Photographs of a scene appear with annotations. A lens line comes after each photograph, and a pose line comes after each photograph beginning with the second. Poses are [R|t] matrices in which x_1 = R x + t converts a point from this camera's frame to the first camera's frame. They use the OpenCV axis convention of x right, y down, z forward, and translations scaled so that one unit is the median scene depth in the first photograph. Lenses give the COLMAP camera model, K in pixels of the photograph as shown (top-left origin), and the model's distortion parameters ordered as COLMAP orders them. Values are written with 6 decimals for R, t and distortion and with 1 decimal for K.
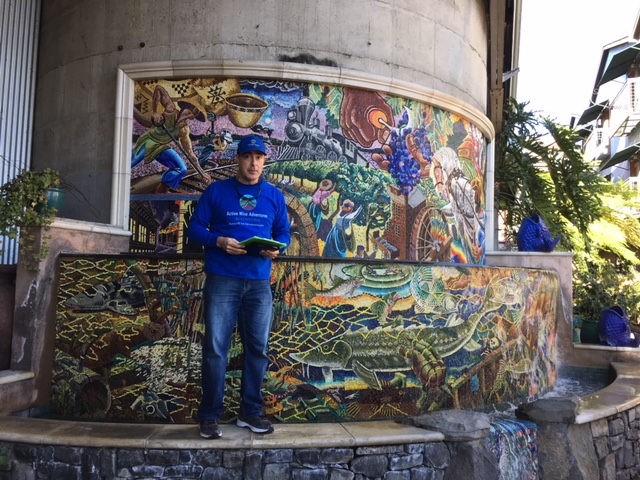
lens RADIAL K [[544.5, 0, 317.1], [0, 544.5, 235.7], [0, 0, 1]] dist [0.059799, -0.023982]
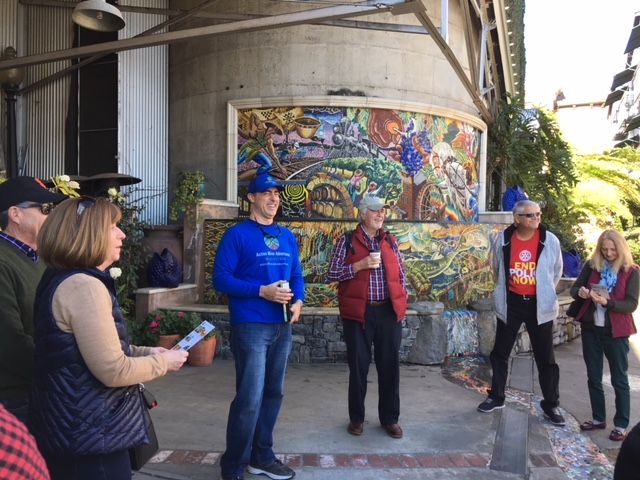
lens RADIAL K [[544.5, 0, 314.9], [0, 544.5, 234.1], [0, 0, 1]] dist [0.059799, -0.023982]
pose [[0.994574, -0.012676, -0.103254, 0.051531], [0.020057, 0.997291, 0.070766, -0.030576], [0.102078, -0.072453, 0.992134, -0.590787]]
